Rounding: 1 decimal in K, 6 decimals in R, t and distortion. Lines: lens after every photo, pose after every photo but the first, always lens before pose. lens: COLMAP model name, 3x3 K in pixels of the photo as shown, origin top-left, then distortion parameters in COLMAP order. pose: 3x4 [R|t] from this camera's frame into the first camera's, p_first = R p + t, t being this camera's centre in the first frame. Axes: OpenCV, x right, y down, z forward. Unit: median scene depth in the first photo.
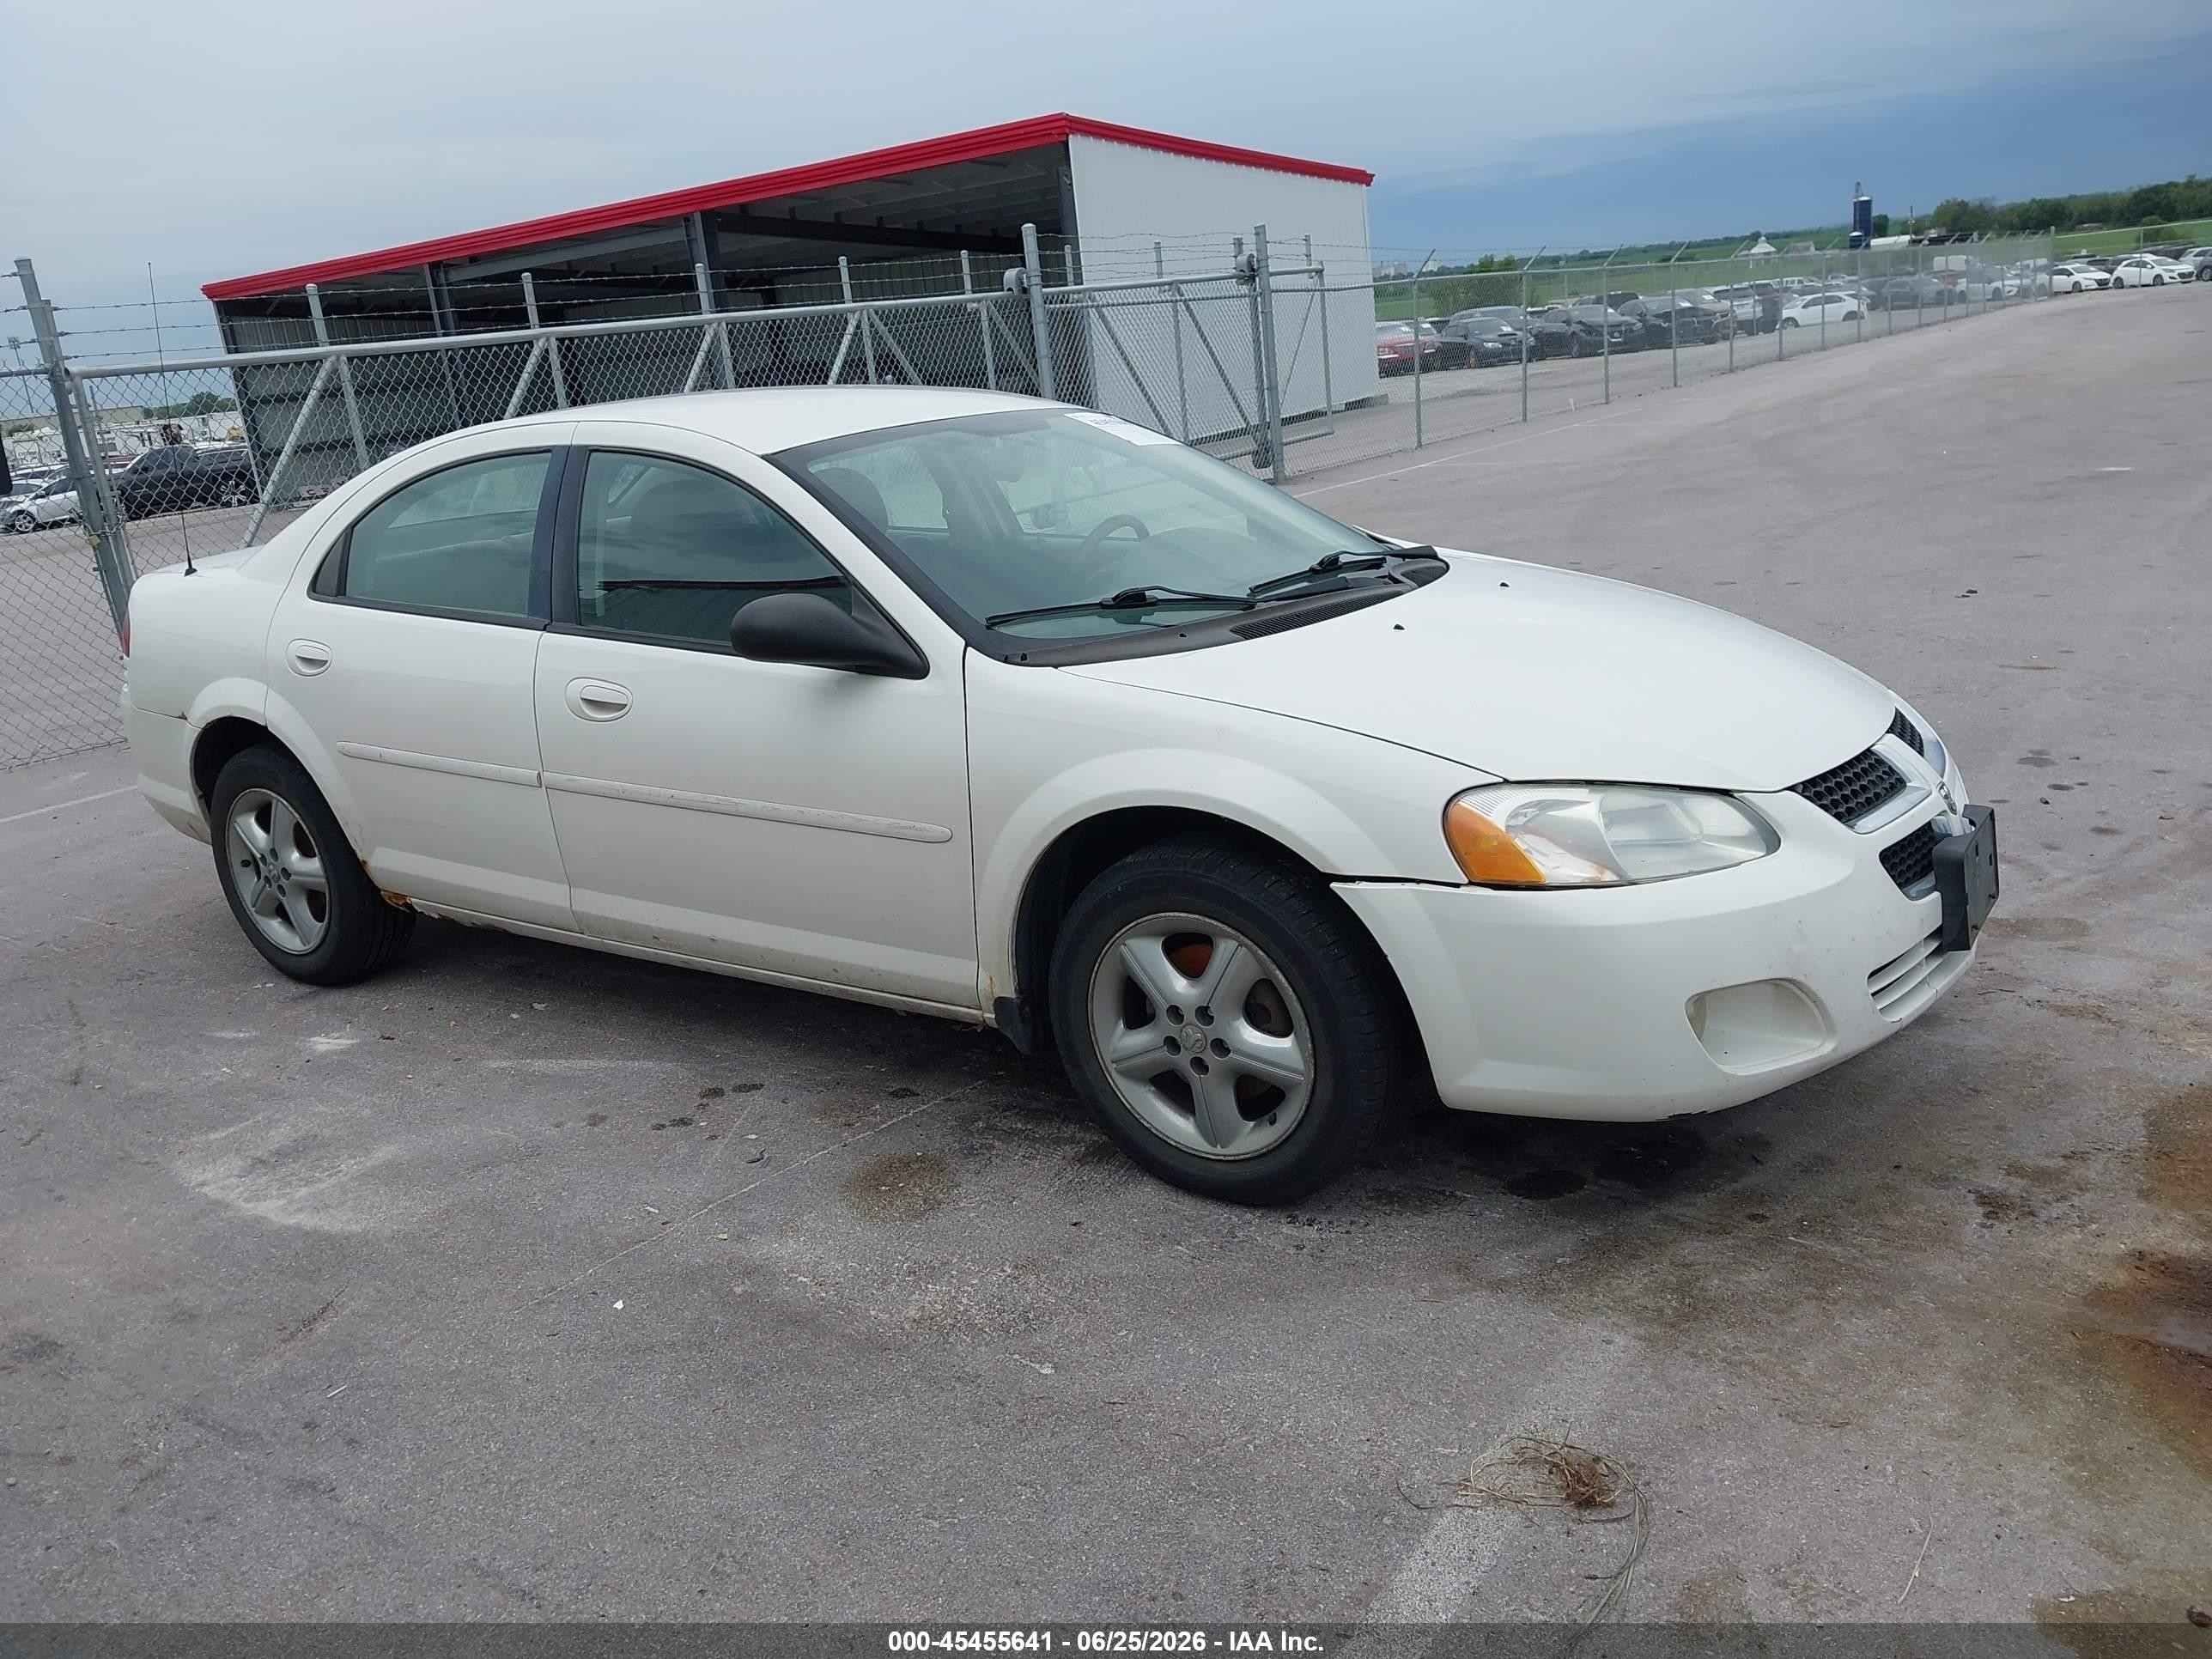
lens RADIAL K [[1729.0, 0, 1106.0], [0, 1729.0, 829.5], [0, 0, 1]] dist [0.033736, -0.043756]
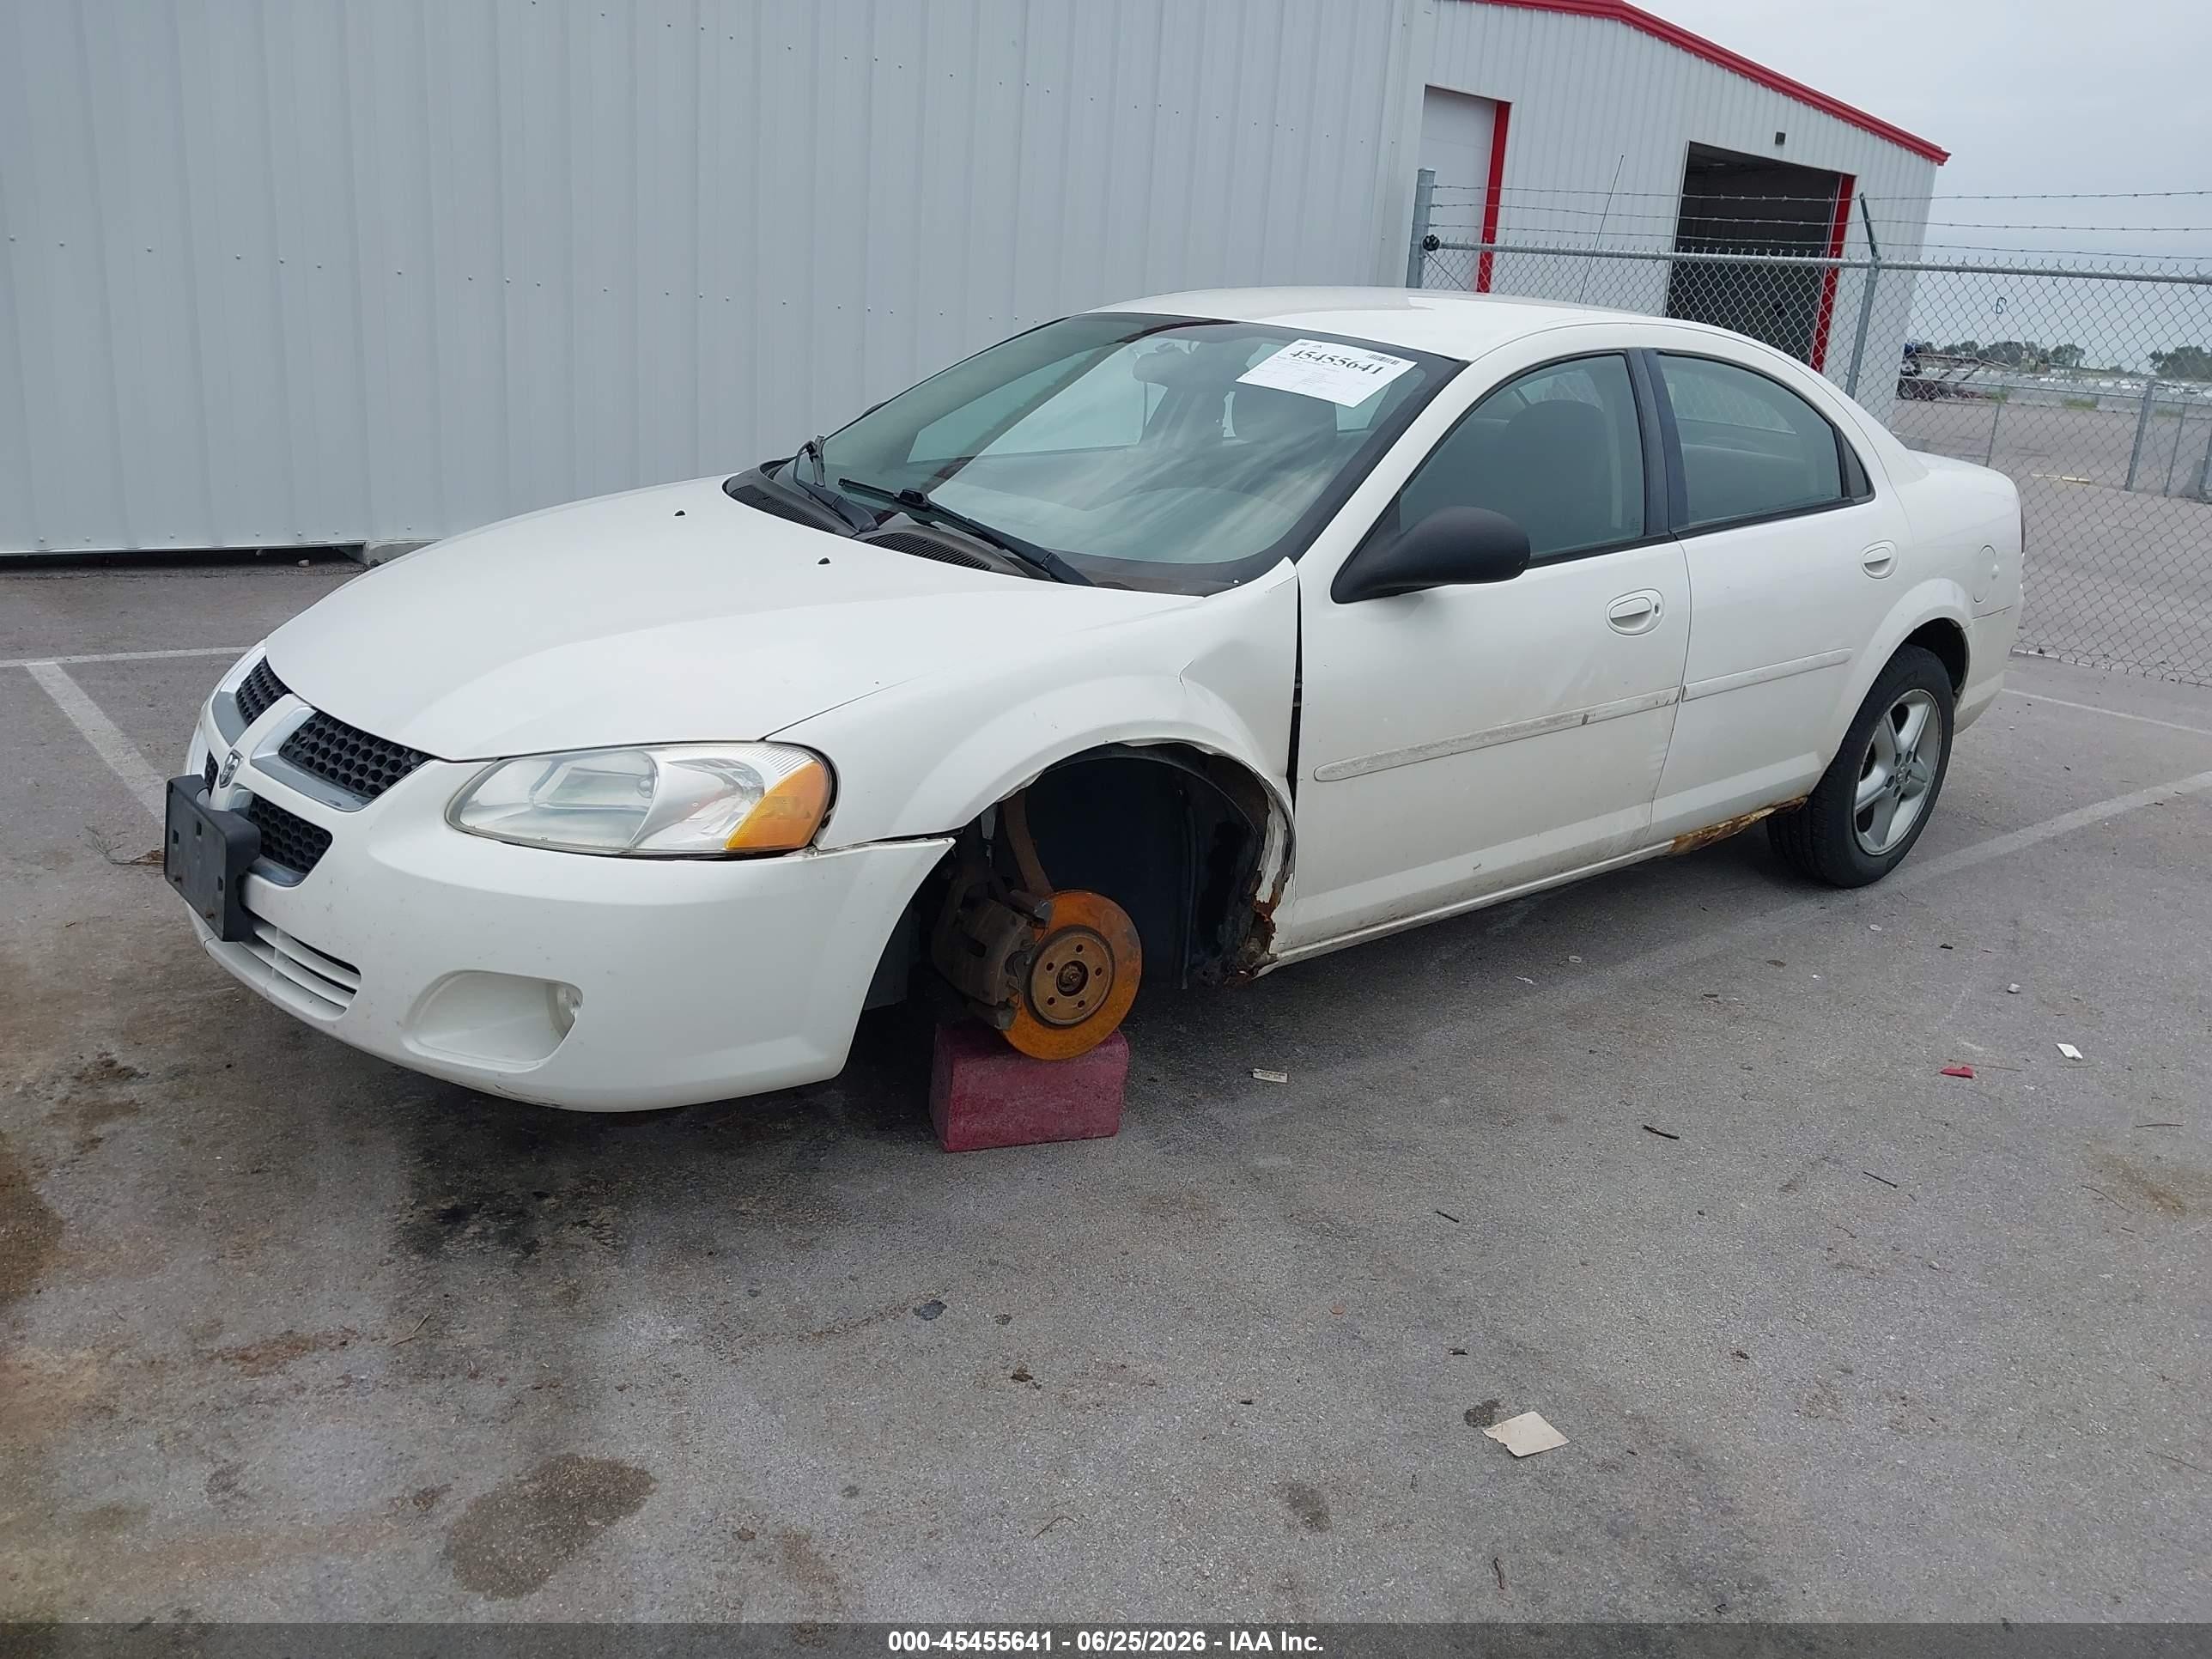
lens RADIAL K [[1729.0, 0, 1106.0], [0, 1729.0, 829.5], [0, 0, 1]] dist [0.033736, -0.043756]
pose [[-0.263223, 0.357741, -0.895955, 1.180554], [-0.311742, 0.847342, 0.429917, -0.517626], [0.912979, 0.392471, -0.111517, 1.527565]]
